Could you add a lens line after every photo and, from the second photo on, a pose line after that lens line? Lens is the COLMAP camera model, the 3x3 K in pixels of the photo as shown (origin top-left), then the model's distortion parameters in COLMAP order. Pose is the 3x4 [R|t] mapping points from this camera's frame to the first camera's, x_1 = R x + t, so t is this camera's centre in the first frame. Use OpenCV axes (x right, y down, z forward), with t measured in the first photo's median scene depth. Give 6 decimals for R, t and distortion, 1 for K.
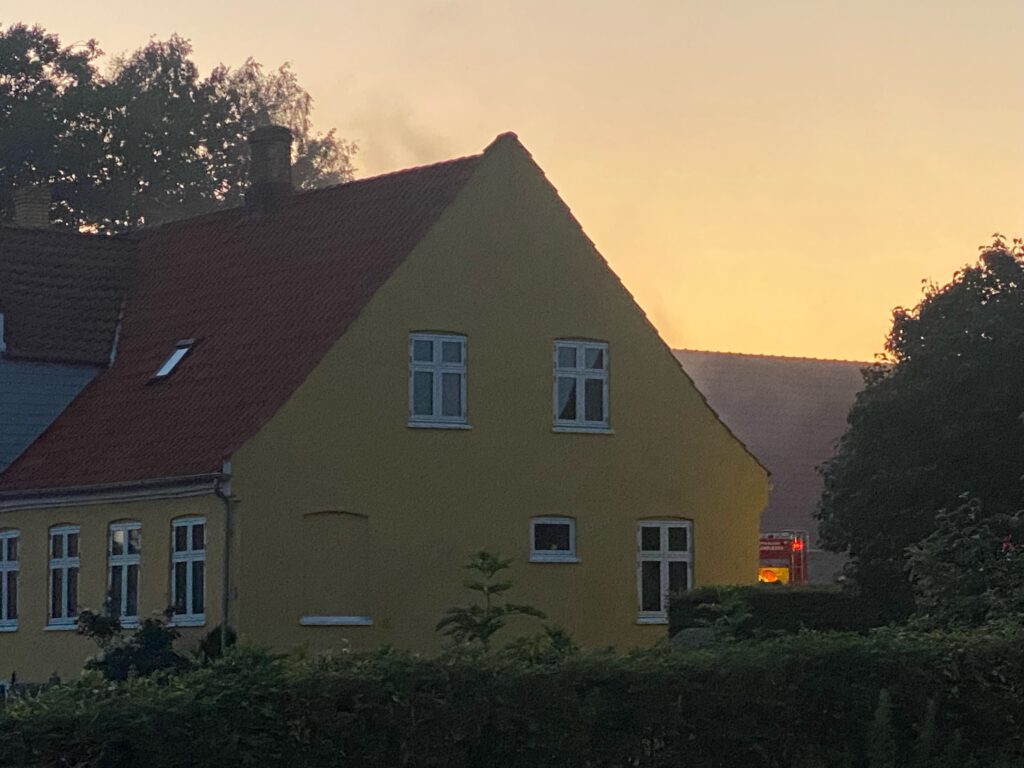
lens RADIAL K [[3591.0, 0, 508.4], [0, 3591.0, 385.3], [0, 0, 1]] dist [0.032677, 0.000000]
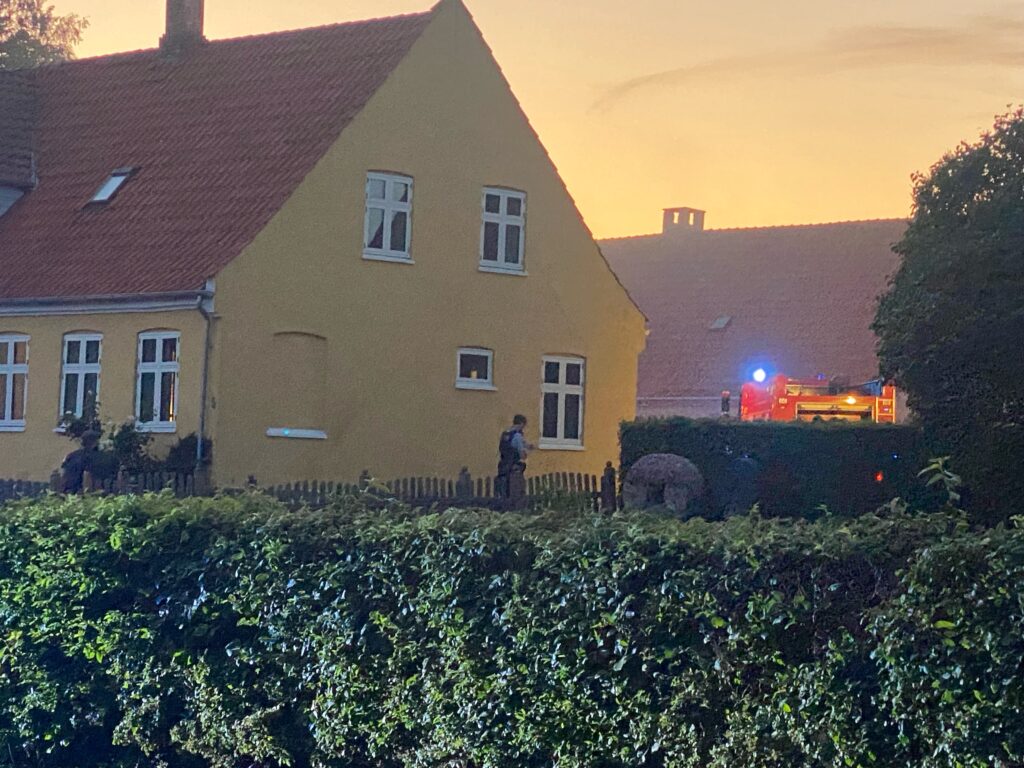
lens RADIAL K [[2912.0, 0, 512.2], [0, 2912.0, 383.0], [0, 0, 1]] dist [0.044019, 0.000000]
pose [[0.981058, 0.046878, 0.187959, -0.180079], [-0.054084, 0.997978, 0.033391, 0.021277], [-0.186014, -0.042924, 0.981609, 0.154990]]
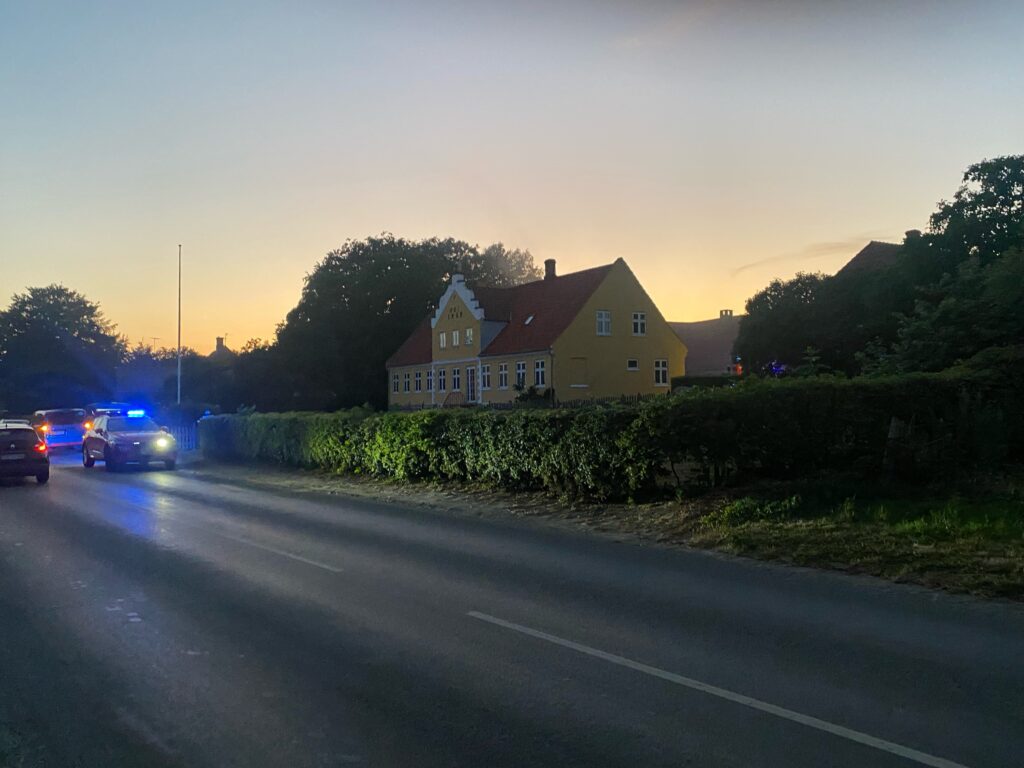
lens RADIAL K [[870.3, 0, 493.1], [0, 870.3, 380.0], [0, 0, 1]] dist [0.006698, -0.020278]
pose [[0.998122, -0.010976, -0.060268, -0.100922], [0.014023, 0.998632, 0.050367, 0.013437], [0.059632, -0.051117, 0.996911, 0.085266]]
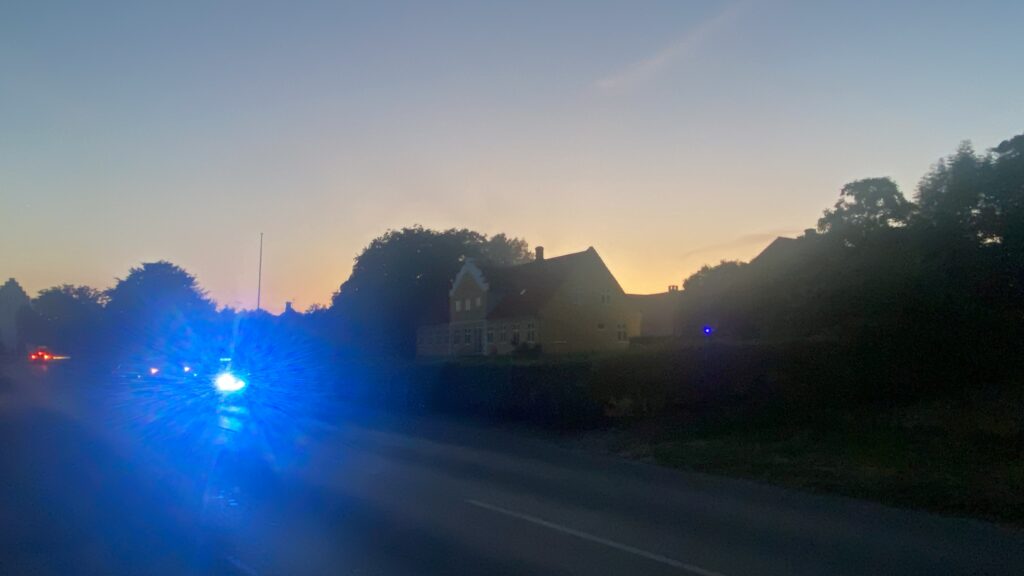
lens RADIAL K [[669.0, 0, 507.8], [0, 669.0, 289.6], [0, 0, 1]] dist [0.031490, 0.003820]
pose [[0.998962, -0.002468, -0.045485, -0.095009], [0.001616, 0.999823, -0.018753, 0.010686], [0.045523, 0.018660, 0.998789, 0.058704]]
